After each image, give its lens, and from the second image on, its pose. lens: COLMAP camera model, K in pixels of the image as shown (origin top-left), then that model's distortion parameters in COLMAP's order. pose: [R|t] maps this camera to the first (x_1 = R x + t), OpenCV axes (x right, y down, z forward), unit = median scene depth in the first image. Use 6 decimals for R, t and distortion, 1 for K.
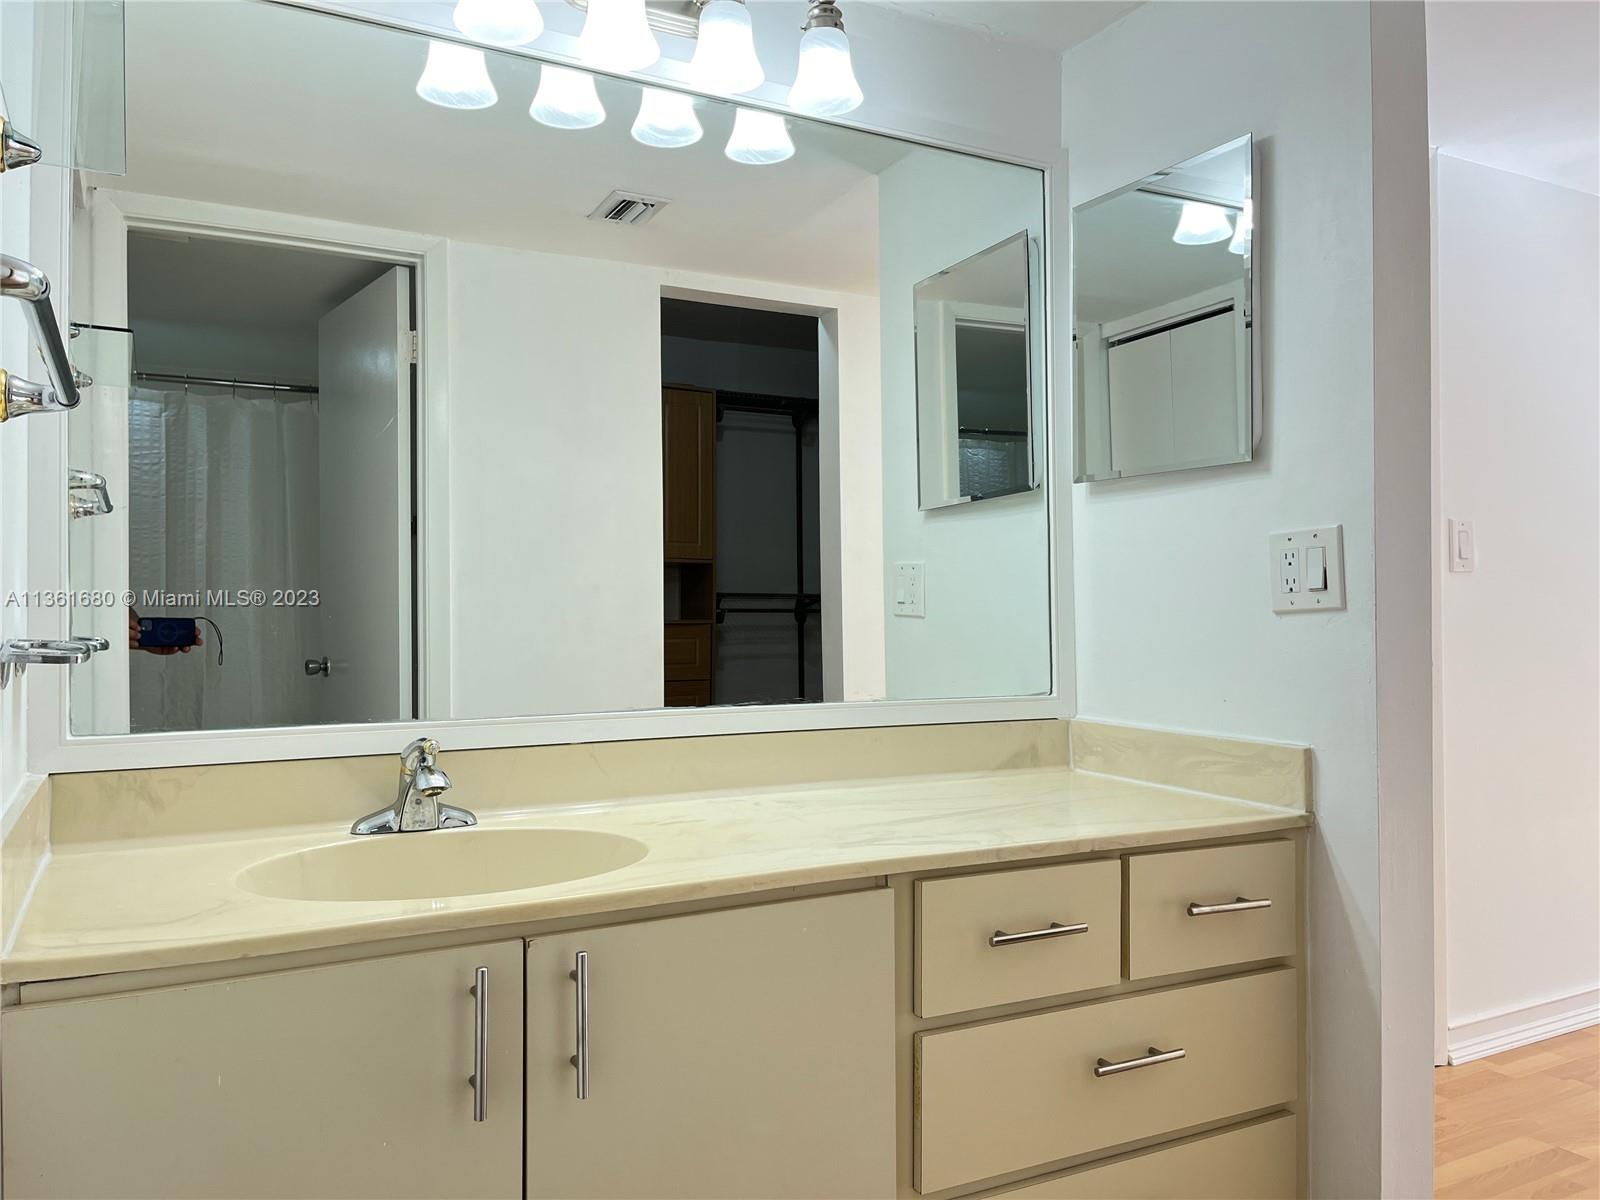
lens RADIAL K [[1200.3, 0, 800.0], [0, 1200.3, 600.0], [0, 0, 1]] dist [0.067728, -0.092292]
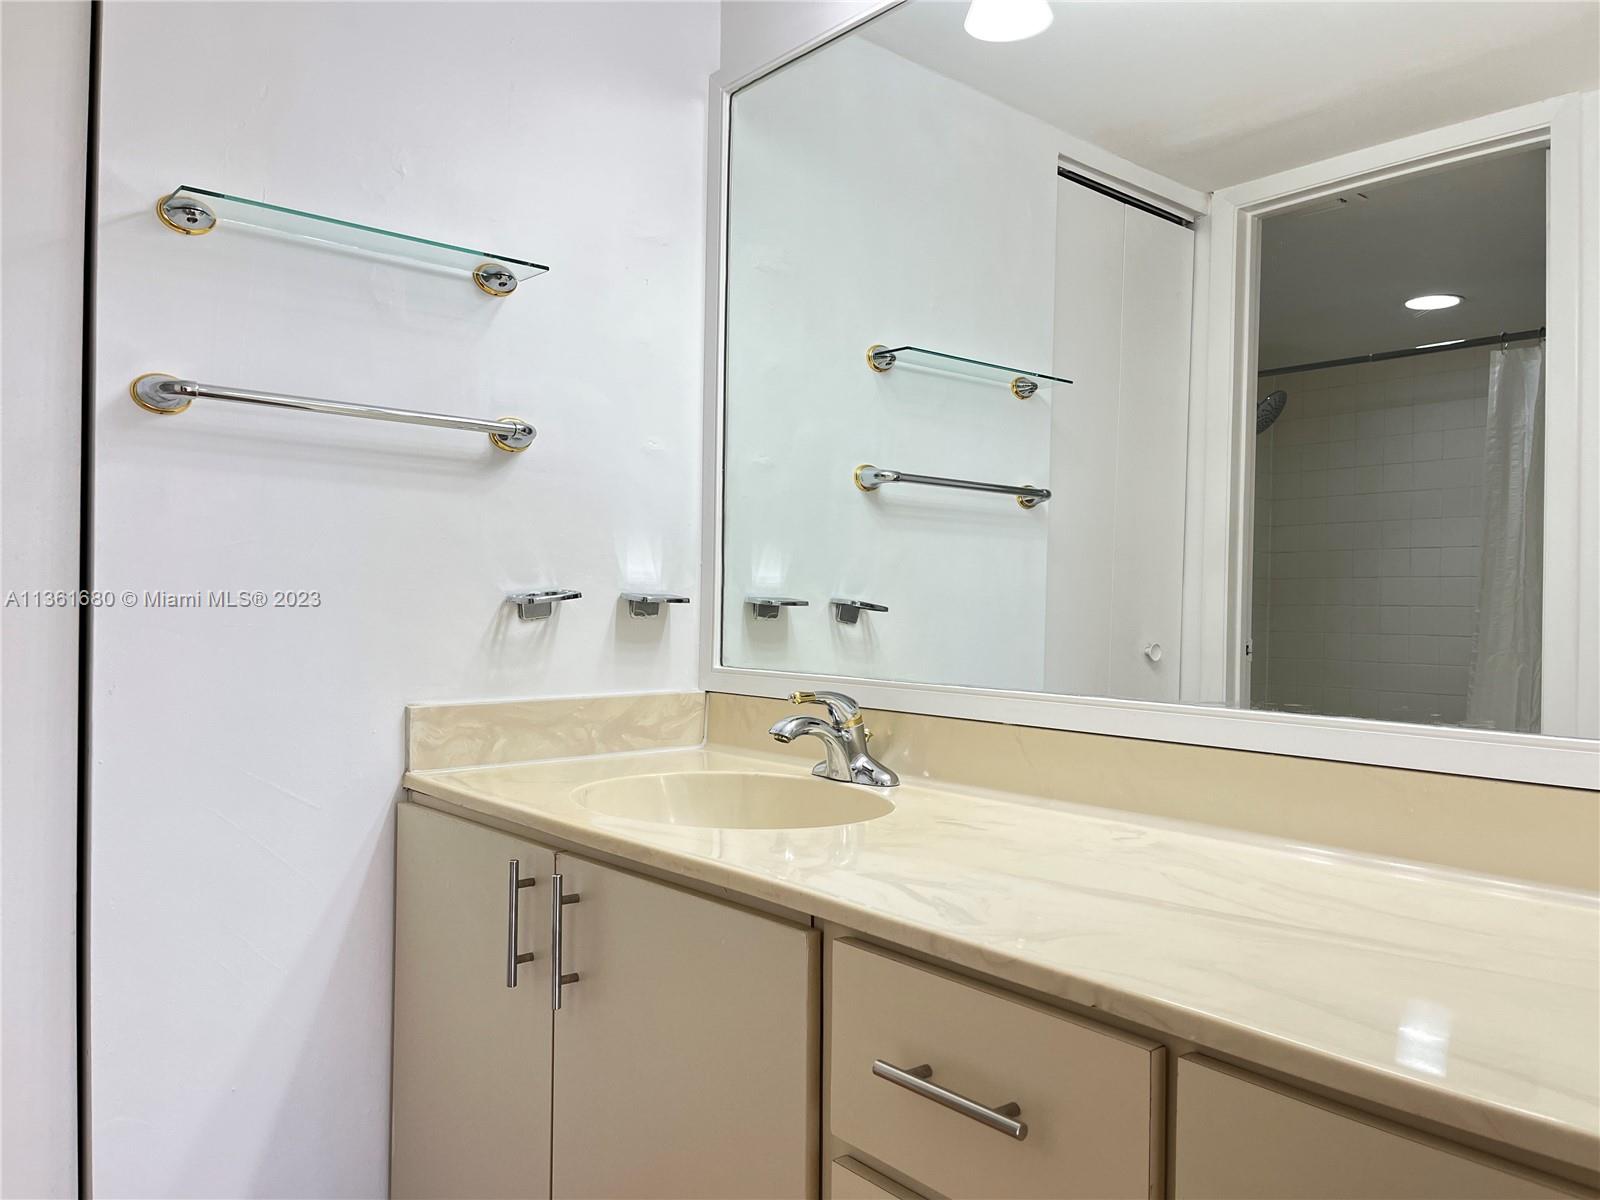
lens RADIAL K [[1212.7, 0, 799.2], [0, 1212.7, 609.5], [0, 0, 1]] dist [0.083195, -0.096151]
pose [[0.224415, 0.014745, -0.974382, 0.615604], [-0.009092, 0.999874, 0.013036, 0.026451], [0.974451, 0.005933, 0.224520, 0.644627]]
